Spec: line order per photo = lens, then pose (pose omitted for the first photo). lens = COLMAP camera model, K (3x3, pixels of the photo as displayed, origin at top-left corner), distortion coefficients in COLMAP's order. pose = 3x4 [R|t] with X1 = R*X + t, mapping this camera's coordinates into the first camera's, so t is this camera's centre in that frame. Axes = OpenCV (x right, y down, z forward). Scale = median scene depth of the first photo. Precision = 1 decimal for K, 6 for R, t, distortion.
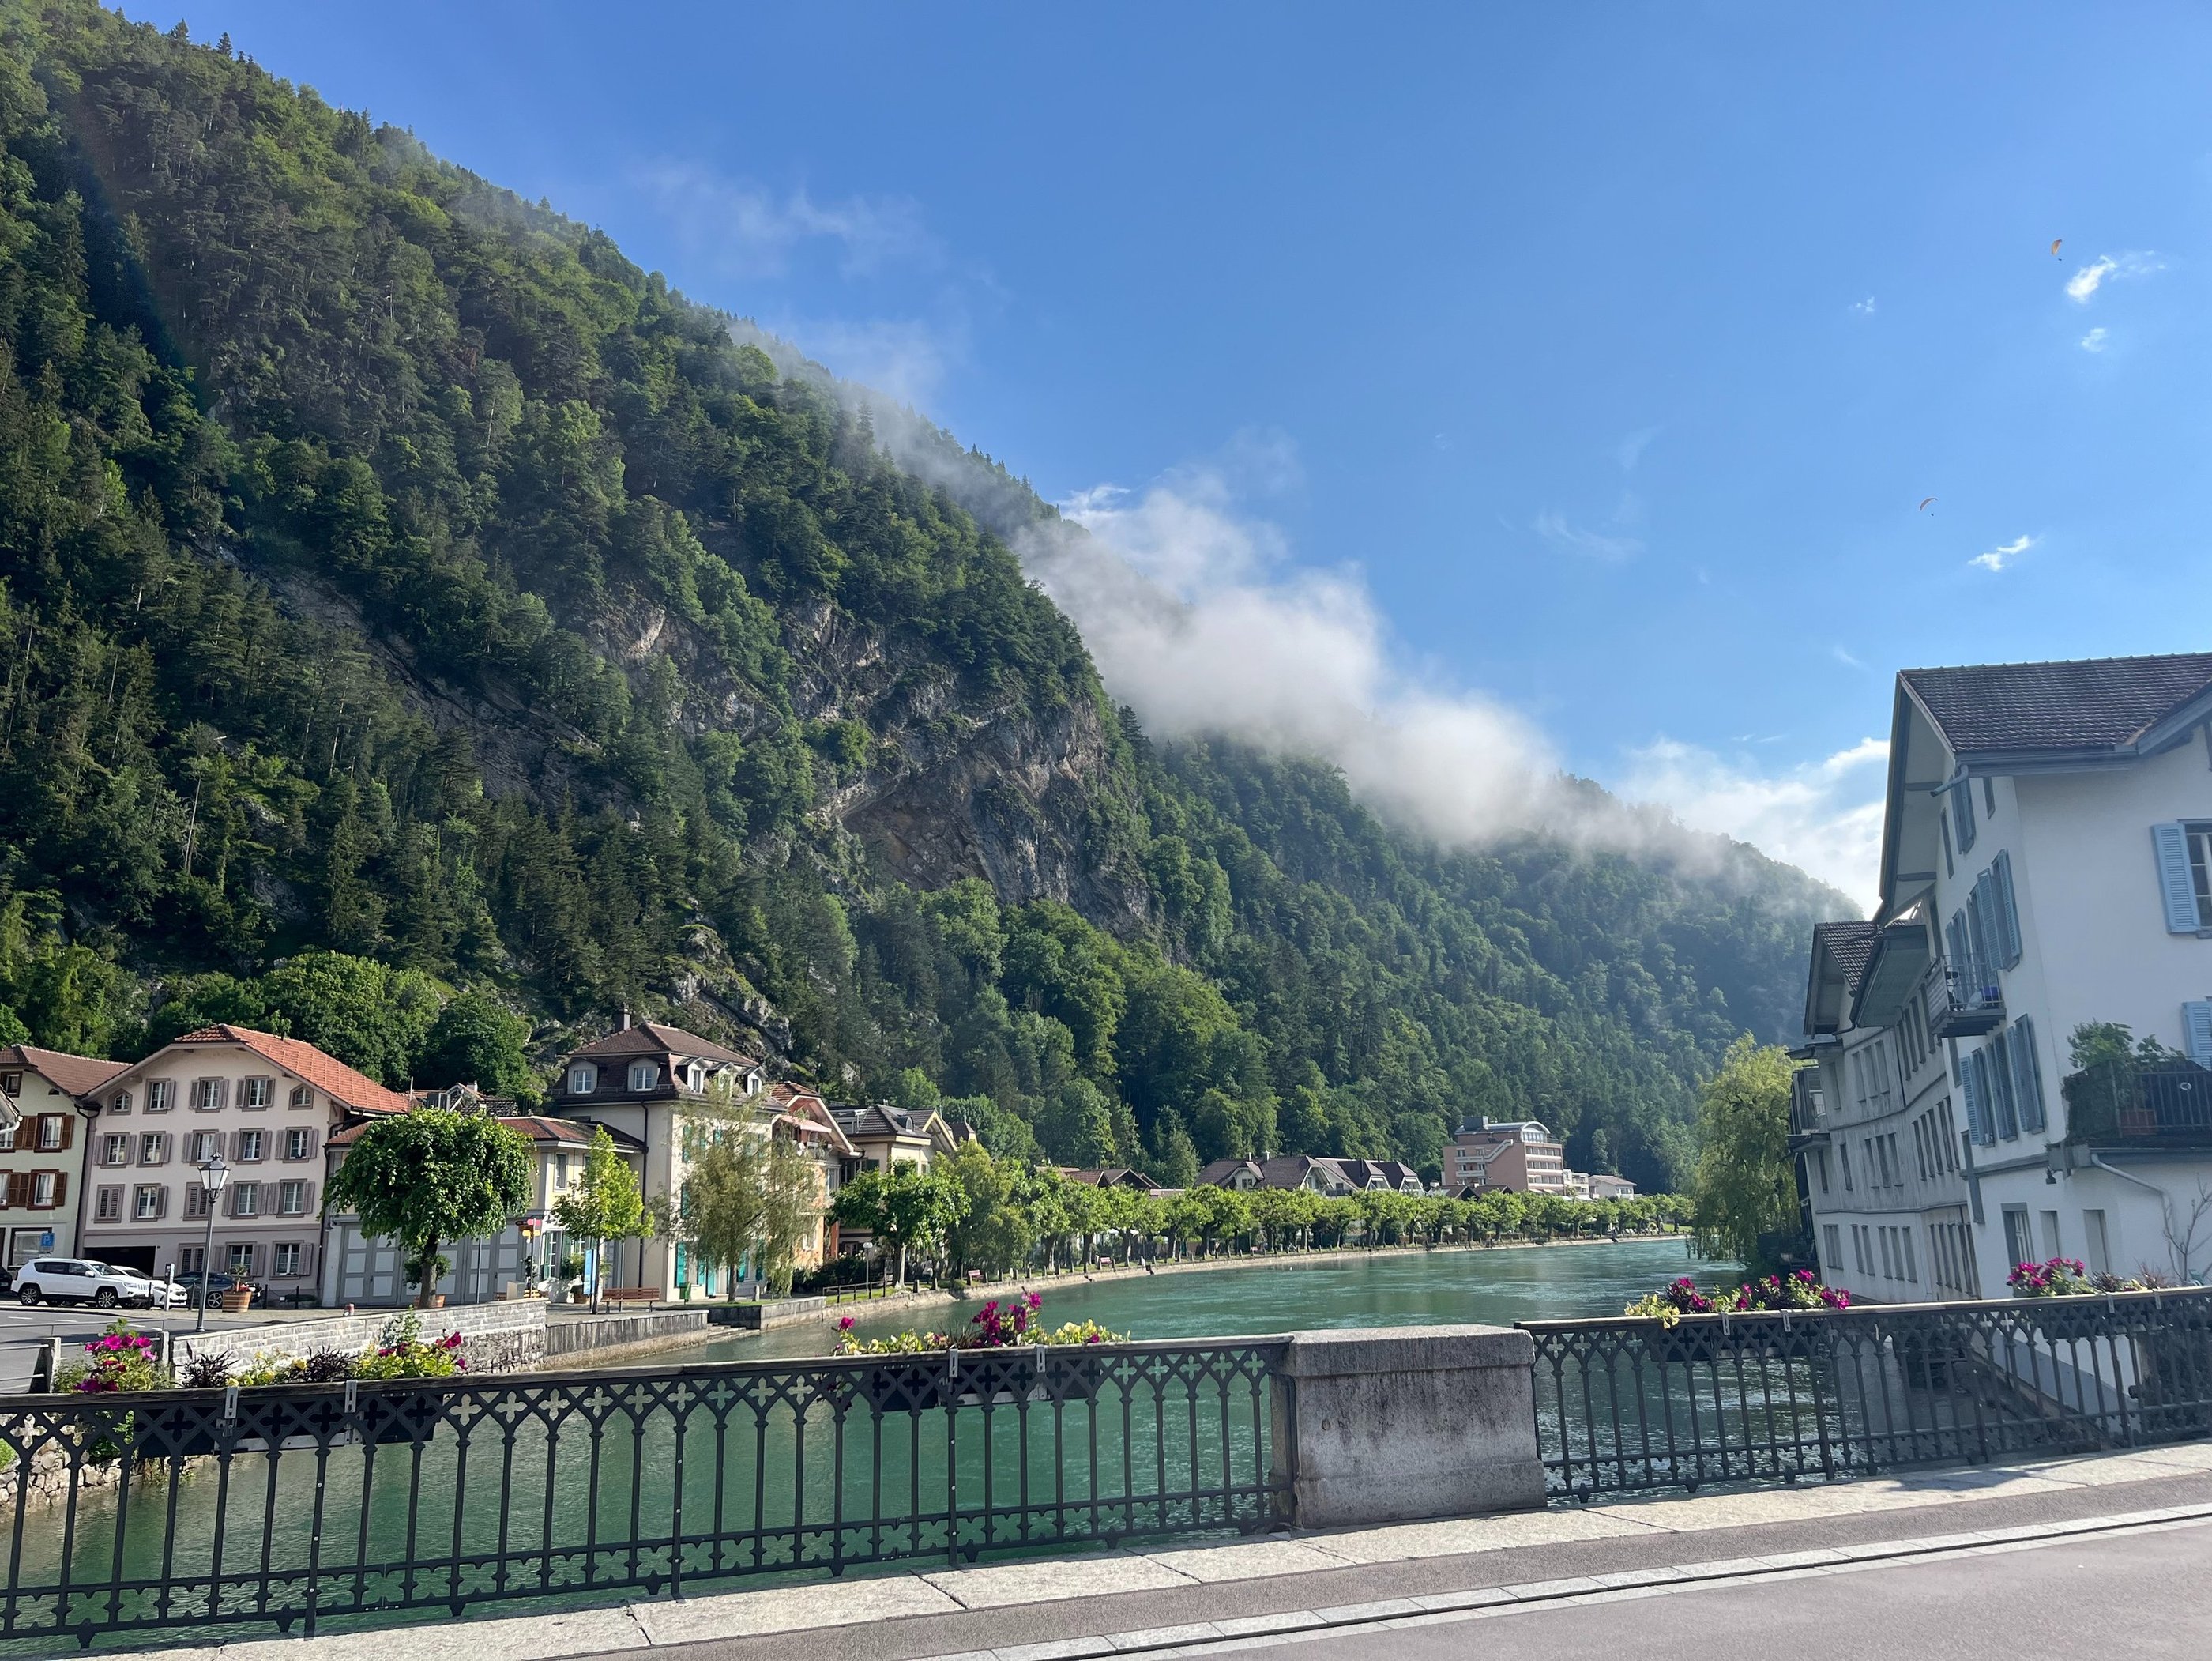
lens RADIAL K [[1648.5, 0, 1106.0], [0, 1648.5, 830.5], [0, 0, 1]] dist [0.000333, 0.000408]
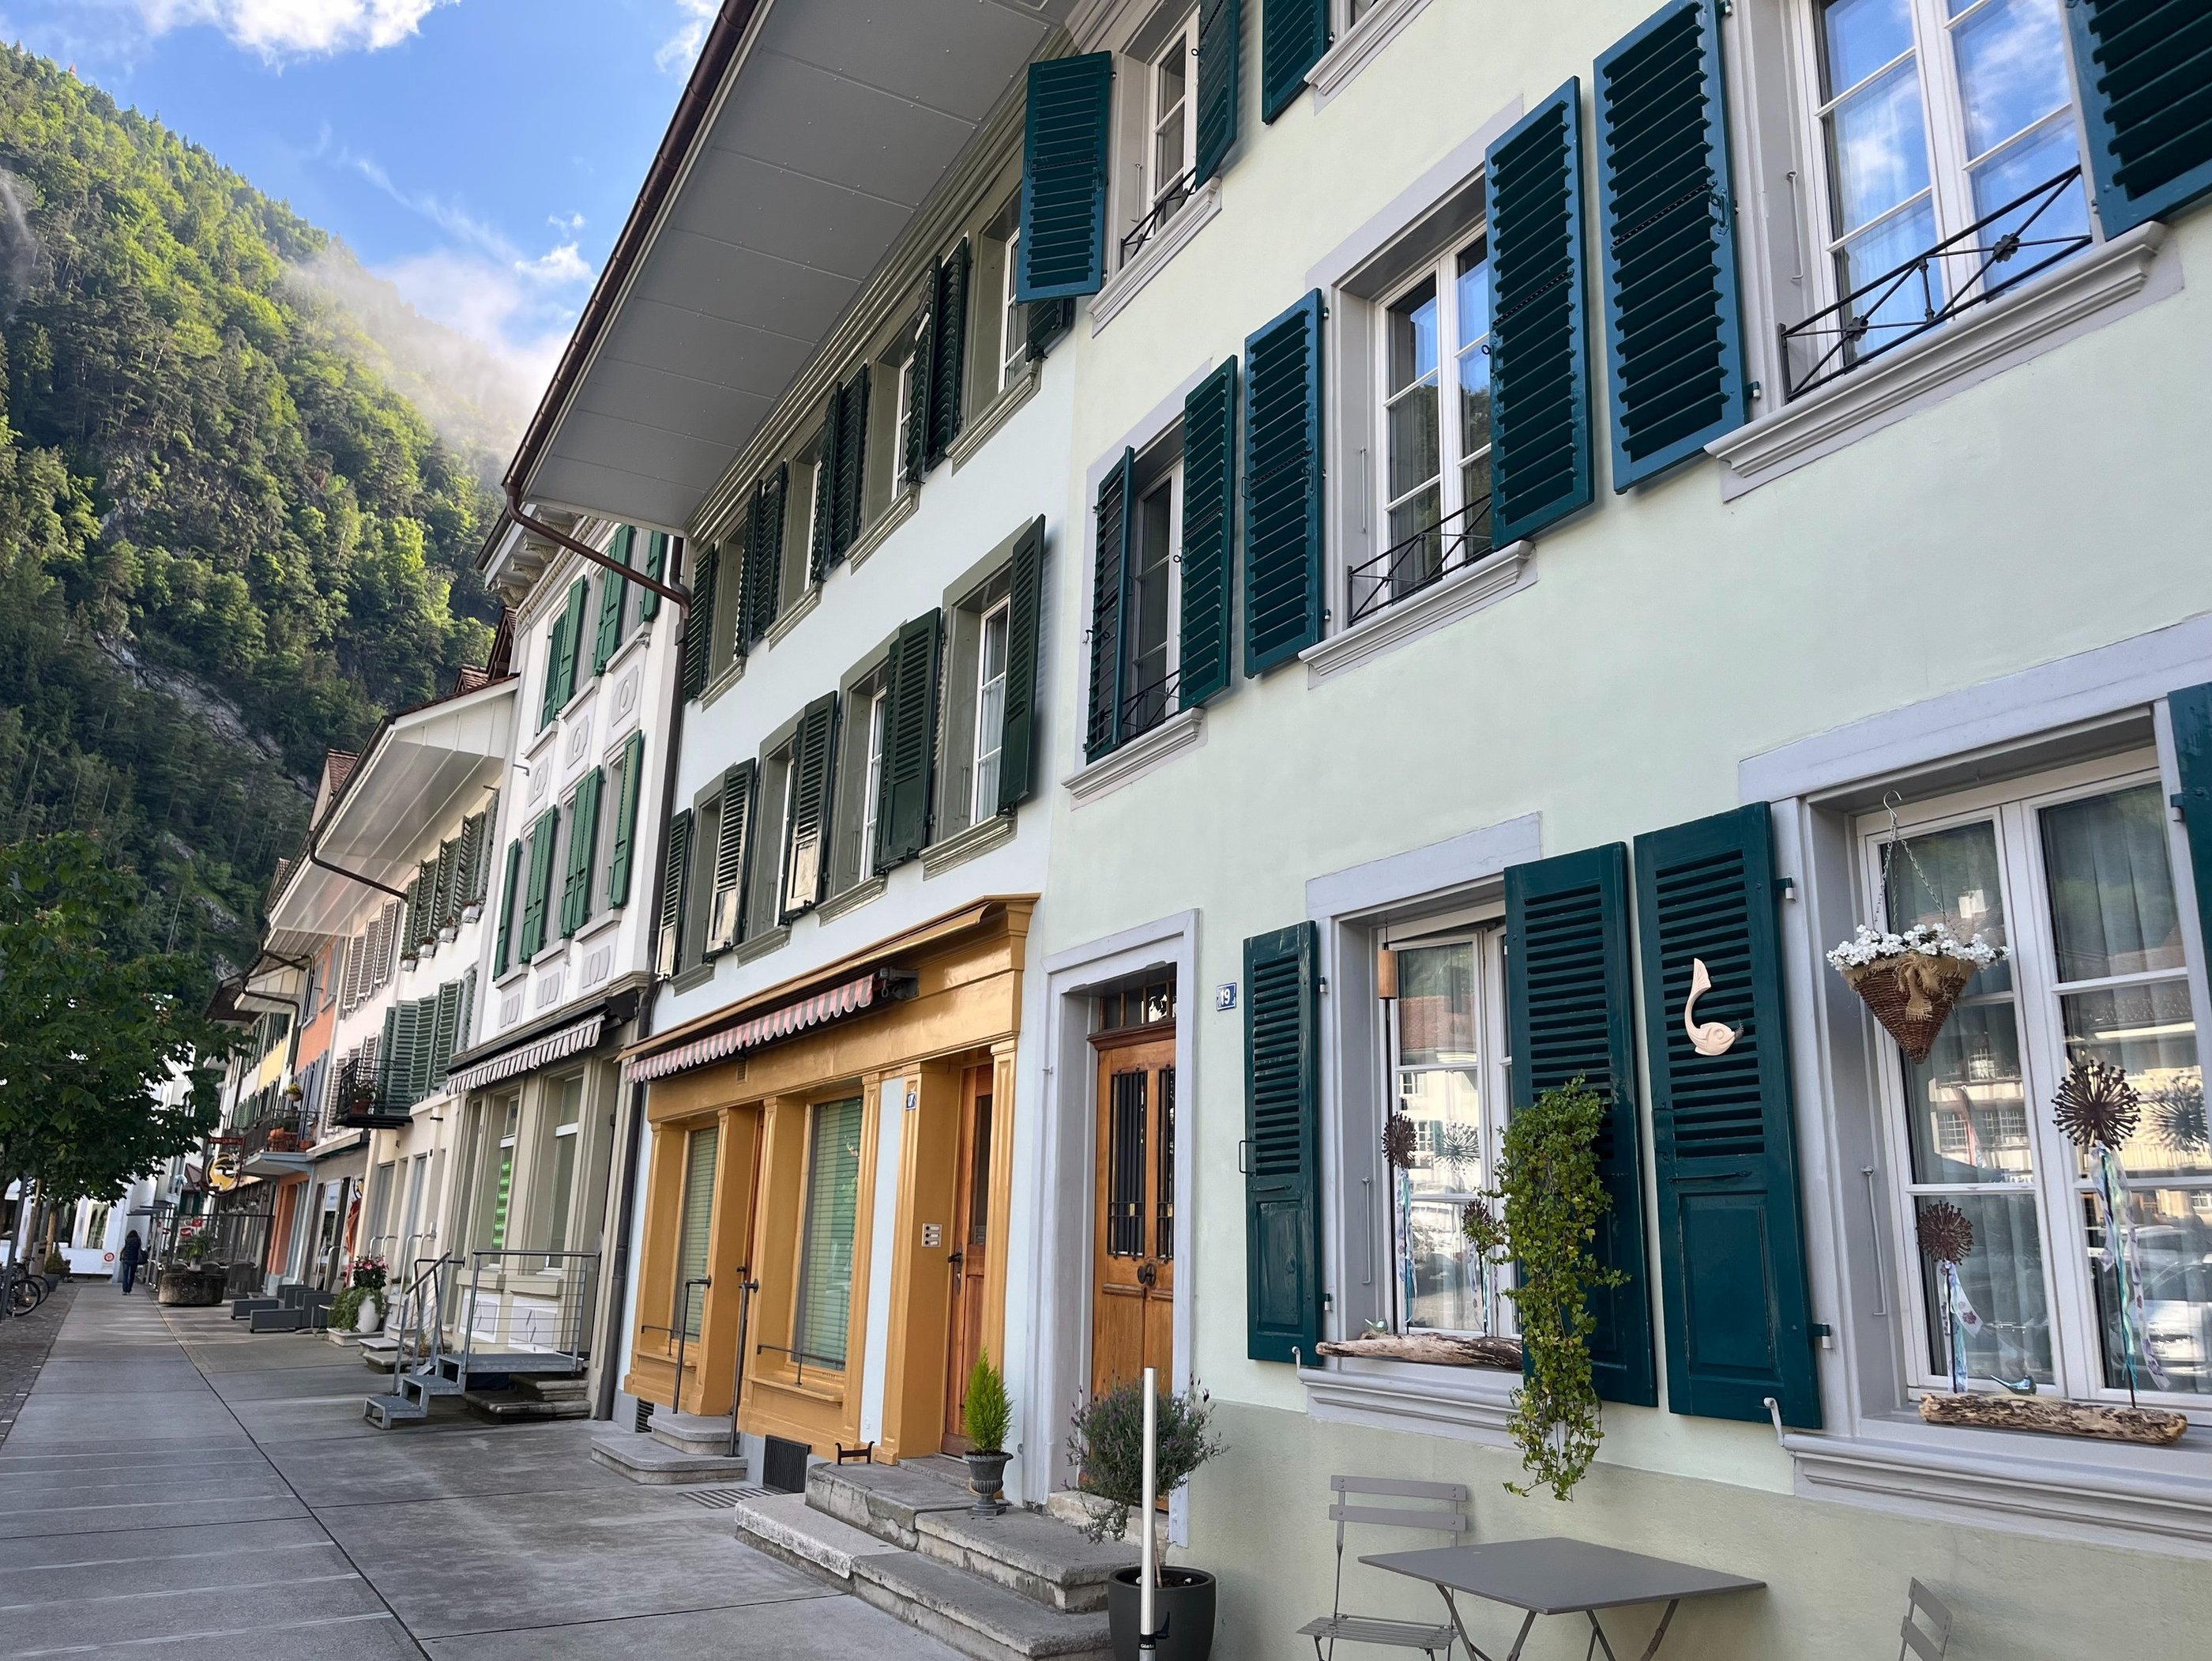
lens RADIAL K [[1618.4, 0, 1106.0], [0, 1618.4, 830.5], [0, 0, 1]] dist [0.000068, -0.055660]
pose [[0.974282, 0.098590, 0.202618, -0.083181], [-0.093630, 0.995028, -0.033941, -0.083562], [-0.204957, 0.014097, 0.978669, -0.334547]]
